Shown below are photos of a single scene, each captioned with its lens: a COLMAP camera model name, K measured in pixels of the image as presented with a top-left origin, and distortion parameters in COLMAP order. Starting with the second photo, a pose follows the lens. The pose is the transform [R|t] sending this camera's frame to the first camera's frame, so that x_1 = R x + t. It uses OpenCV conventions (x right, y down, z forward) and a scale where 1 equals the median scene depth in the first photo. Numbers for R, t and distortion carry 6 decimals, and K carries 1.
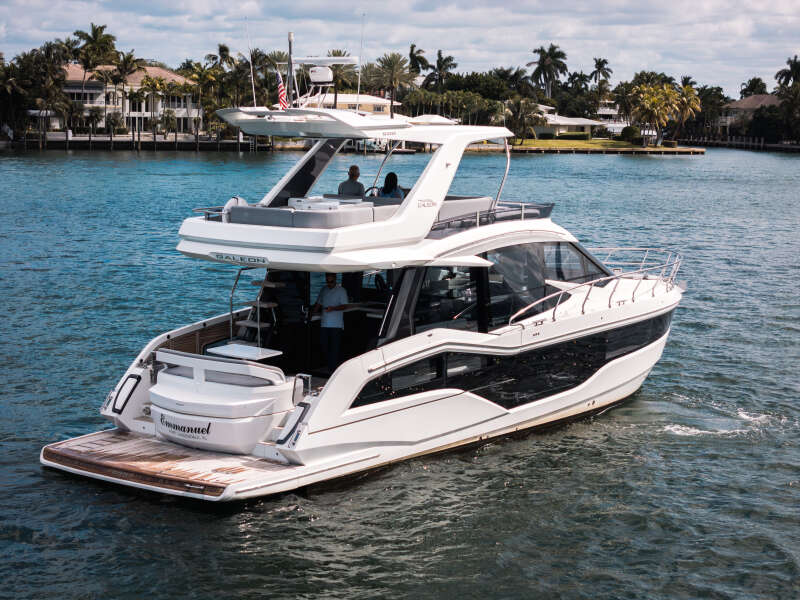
lens RADIAL K [[1595.7, 0, 400.0], [0, 1595.7, 300.0], [0, 0, 1]] dist [-0.011827, -0.281666]
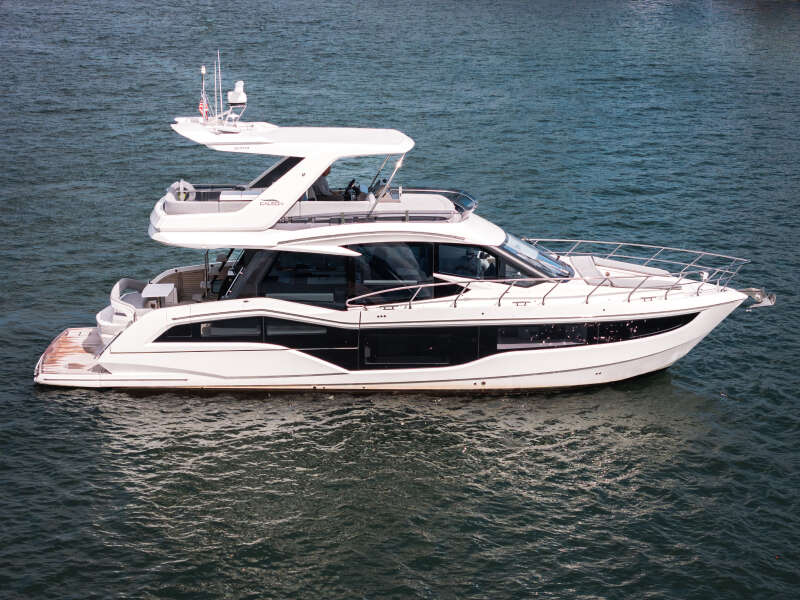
lens RADIAL K [[1595.7, 0, 400.0], [0, 1595.7, 300.0], [0, 0, 1]] dist [-0.011827, -0.281666]
pose [[0.668588, 0.174187, -0.722945, 1.057361], [-0.103515, 0.984514, 0.141477, -0.179301], [0.736393, -0.019754, 0.676265, 0.186707]]
